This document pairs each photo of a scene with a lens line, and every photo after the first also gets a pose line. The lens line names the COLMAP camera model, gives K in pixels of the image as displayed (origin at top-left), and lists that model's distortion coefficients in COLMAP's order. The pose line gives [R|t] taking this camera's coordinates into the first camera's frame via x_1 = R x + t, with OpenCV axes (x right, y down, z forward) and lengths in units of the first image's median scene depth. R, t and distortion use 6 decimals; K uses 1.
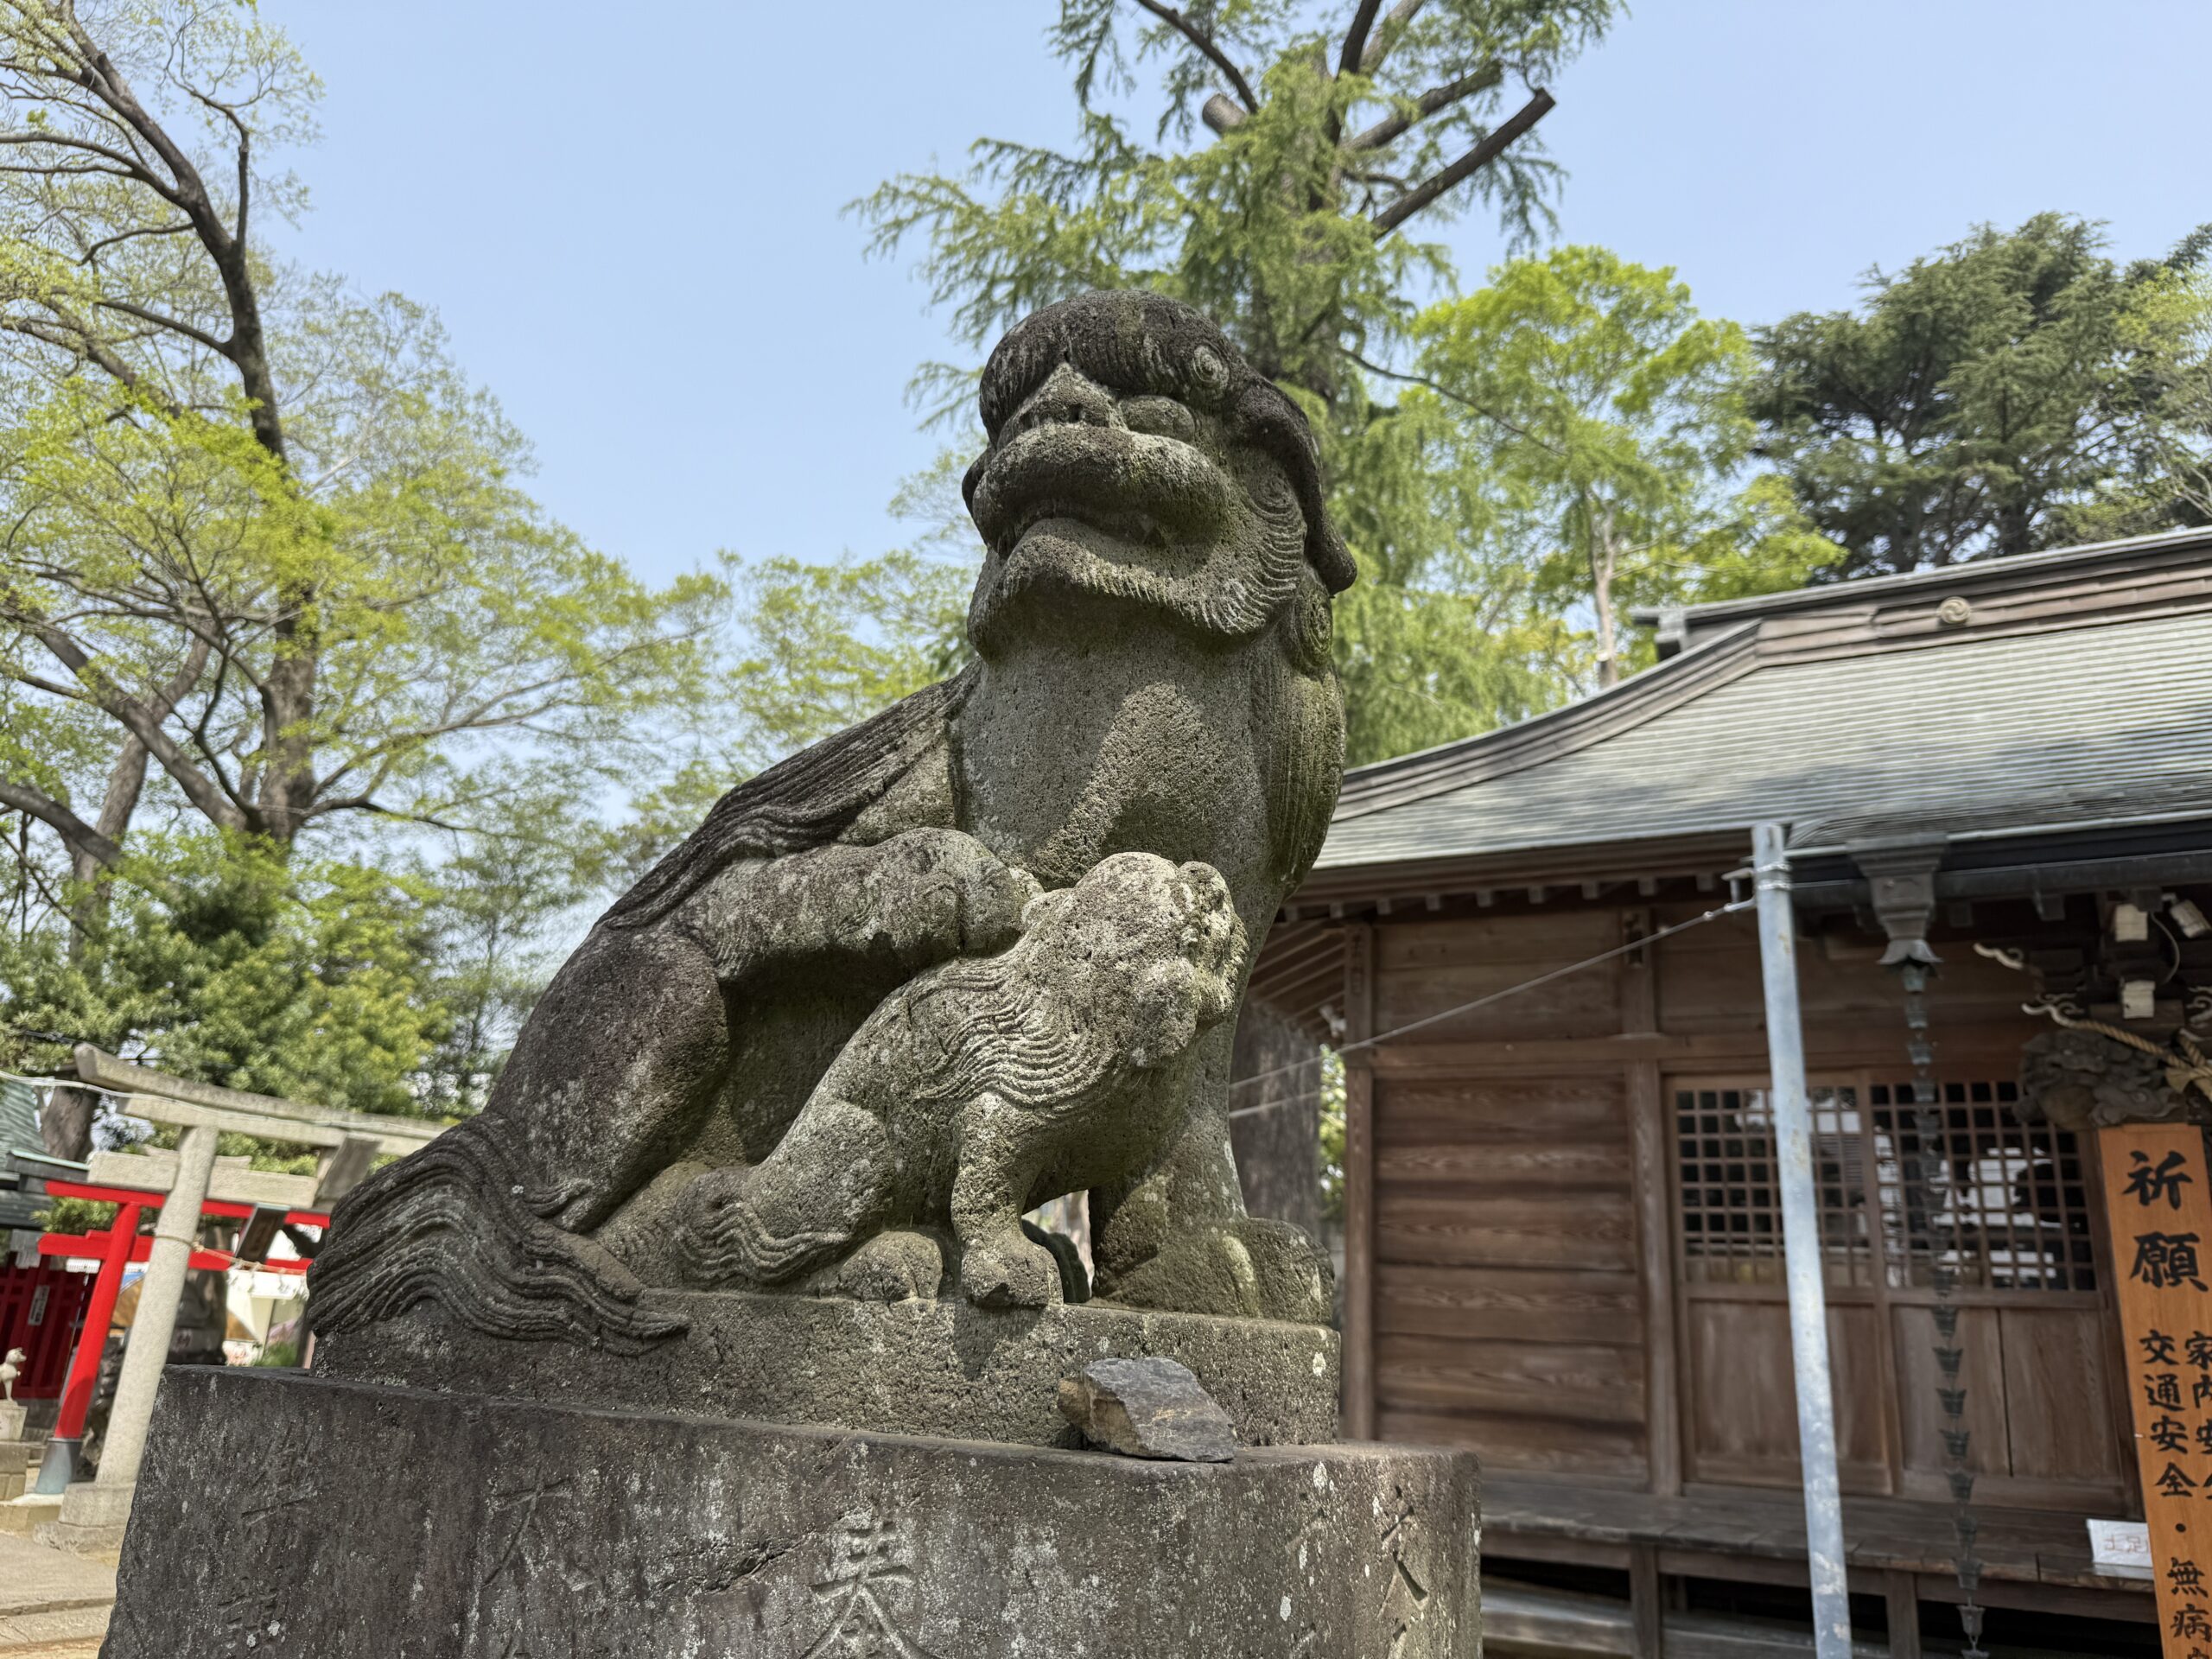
lens RADIAL K [[1548.2, 0, 1011.1], [0, 1548.2, 827.5], [0, 0, 1]] dist [0.004114, 0.003813]
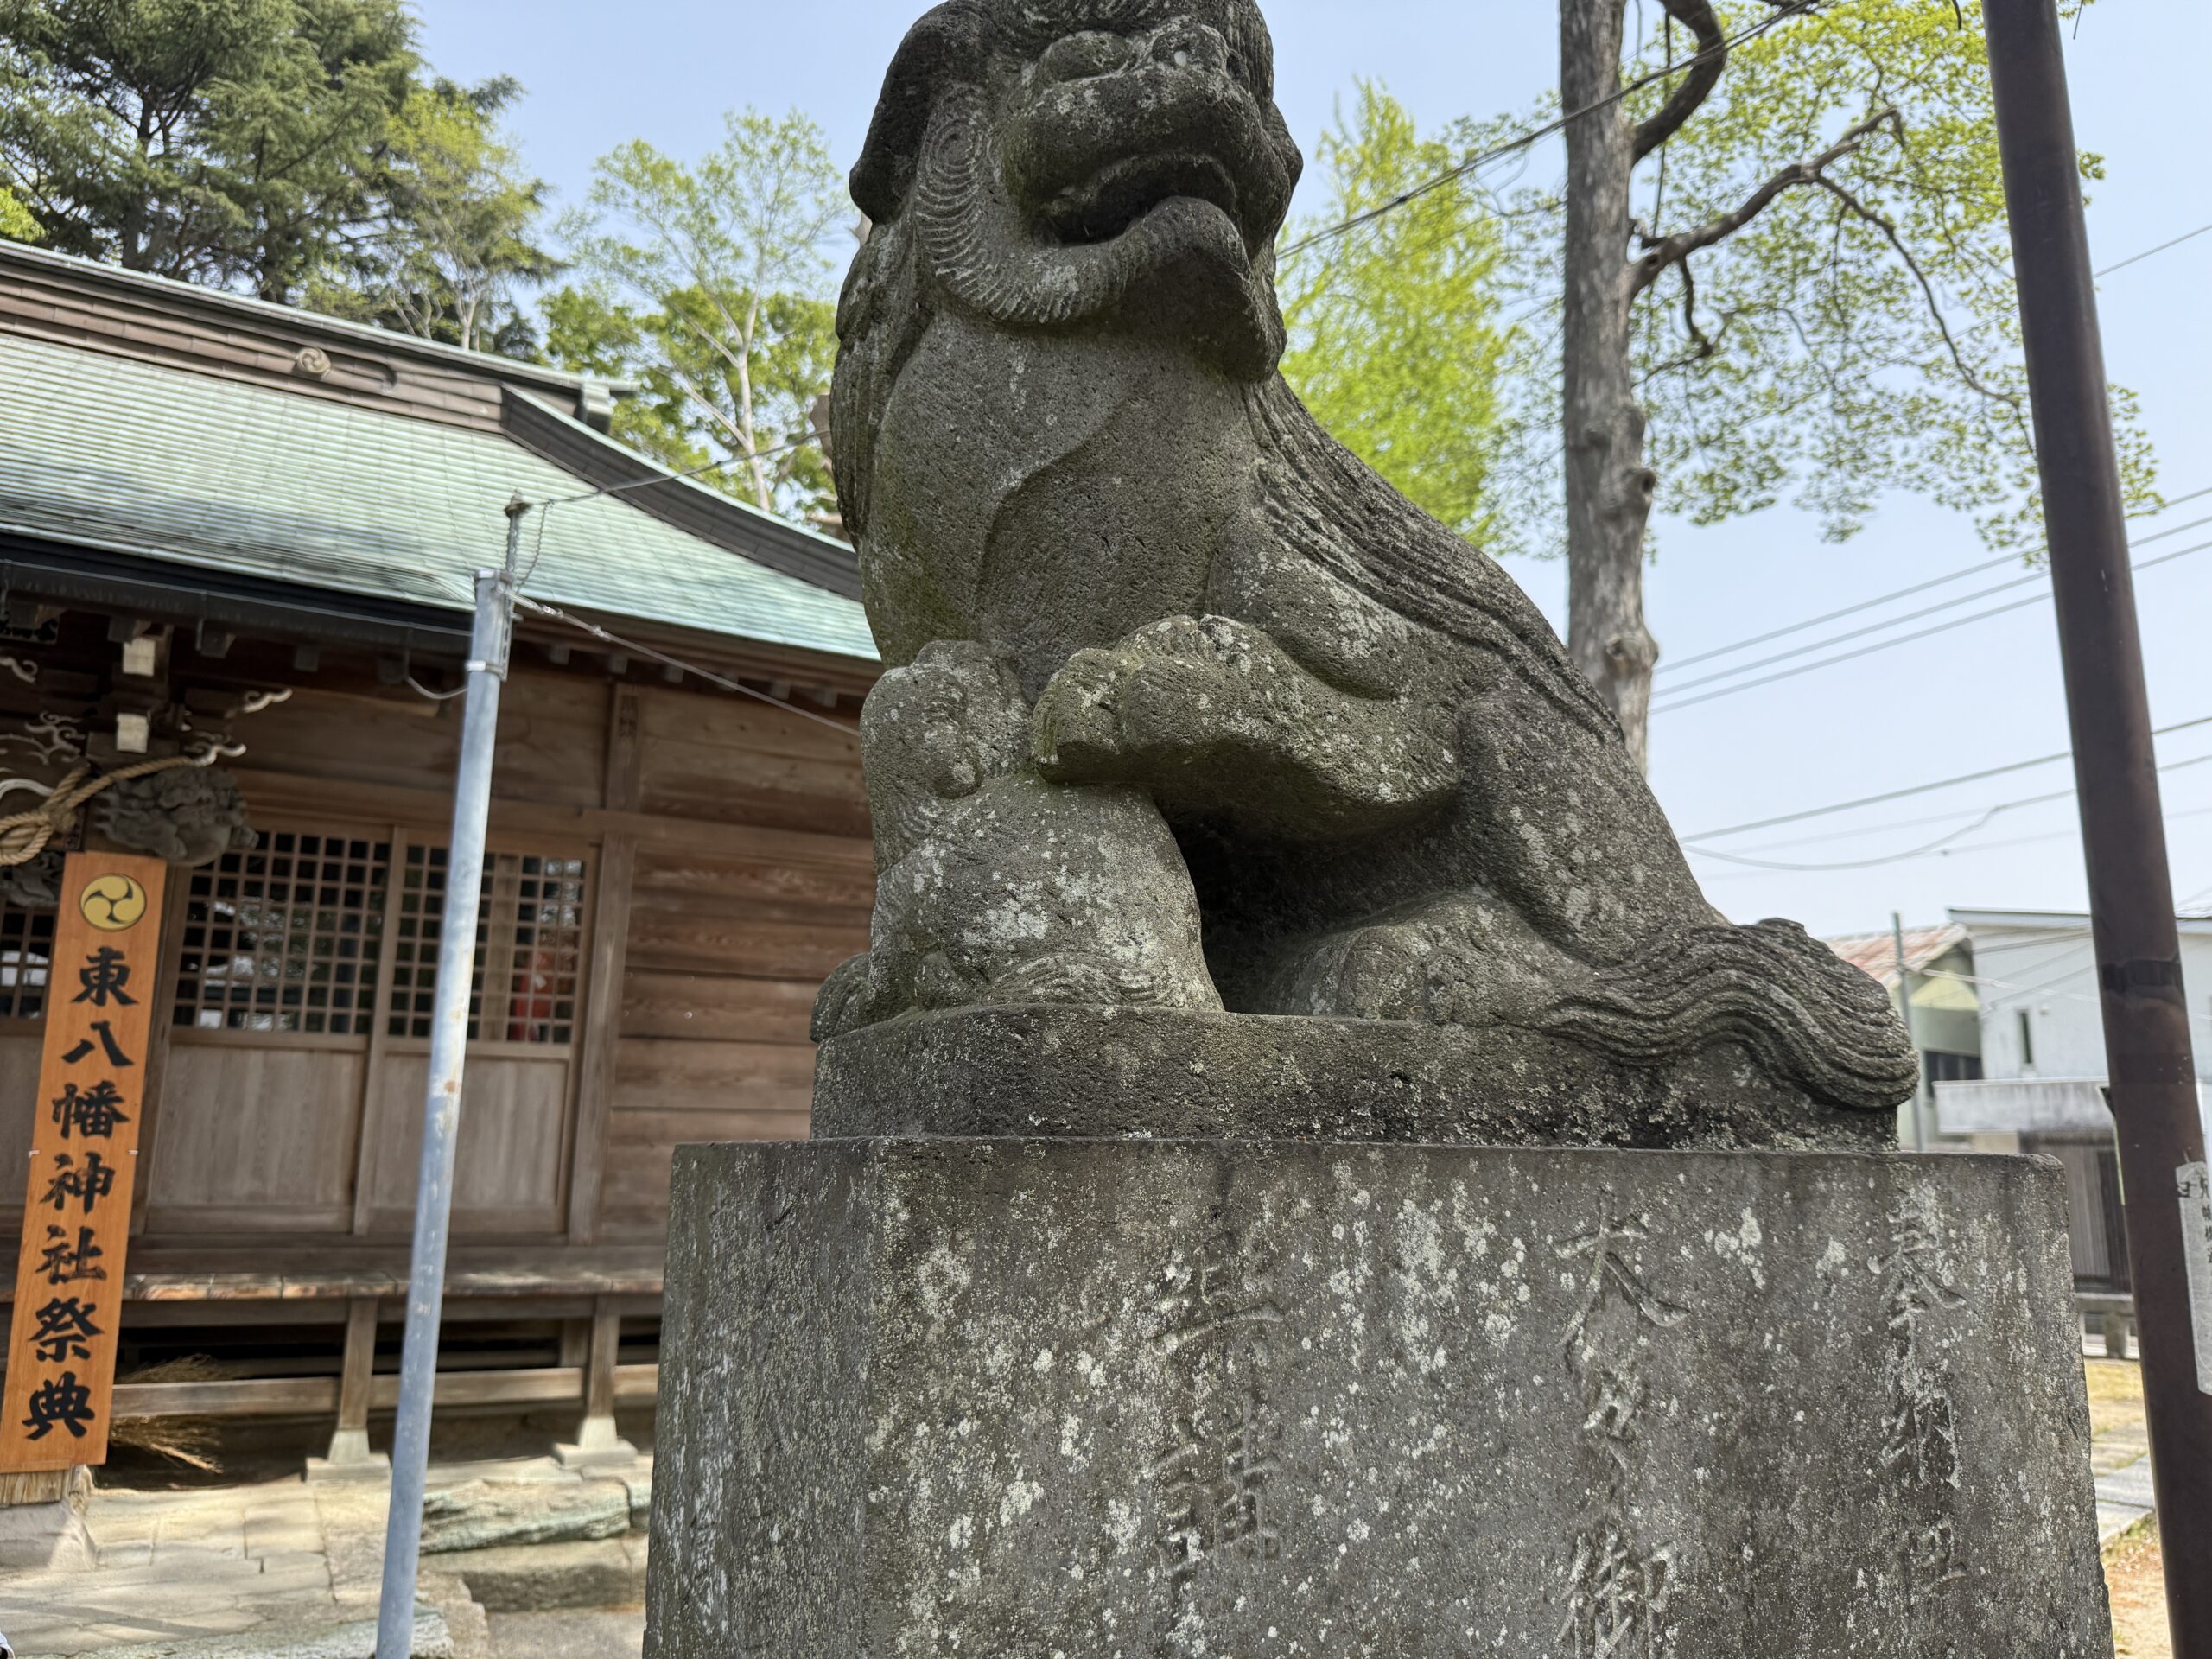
lens RADIAL K [[1548.2, 0, 1011.1], [0, 1548.2, 827.5], [0, 0, 1]] dist [0.004114, 0.003813]
pose [[0.564399, 0.100773, 0.819328, 0.122168], [-0.246183, 0.967905, 0.050538, -0.014231], [-0.787939, -0.230228, 0.571093, -0.039892]]
